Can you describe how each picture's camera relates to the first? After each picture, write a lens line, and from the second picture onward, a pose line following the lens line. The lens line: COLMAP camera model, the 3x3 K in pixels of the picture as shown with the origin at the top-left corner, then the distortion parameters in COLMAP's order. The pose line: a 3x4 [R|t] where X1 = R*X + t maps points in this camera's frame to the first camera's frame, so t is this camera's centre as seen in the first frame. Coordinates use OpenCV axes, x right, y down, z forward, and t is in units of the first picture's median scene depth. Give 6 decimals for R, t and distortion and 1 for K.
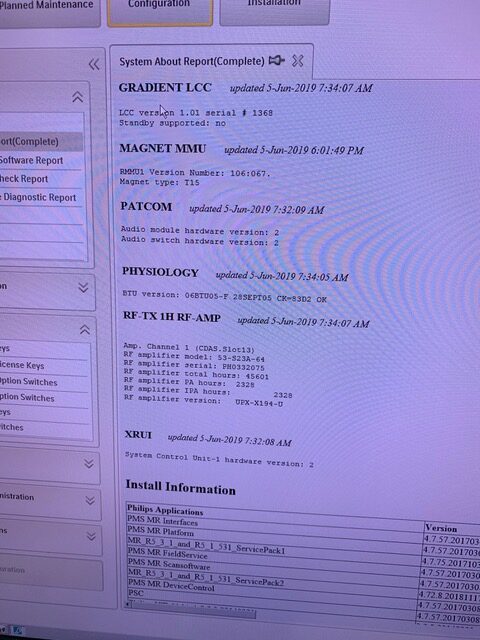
lens RADIAL K [[525.7, 0, 234.3], [0, 525.7, 318.0], [0, 0, 1]] dist [-0.015835, 0.003767]
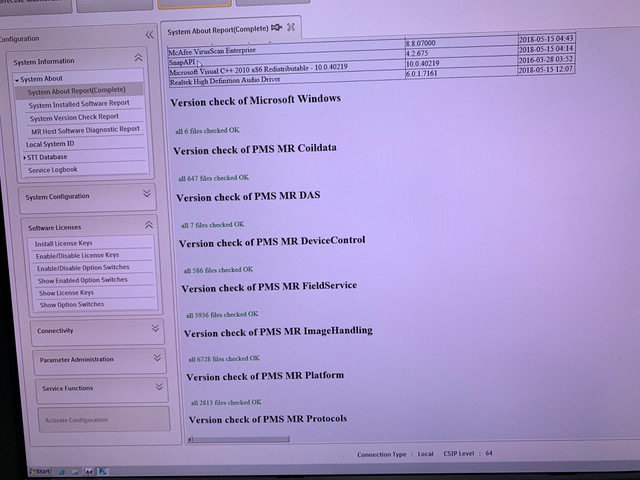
lens RADIAL K [[525.7, 0, 318.6], [0, 525.7, 239.1], [0, 0, 1]] dist [-0.015835, 0.003767]
pose [[0.997101, -0.055591, 0.051963, 0.081805], [0.059303, 0.995578, -0.072848, 0.190221], [-0.047684, 0.075718, 0.995988, -0.379609]]
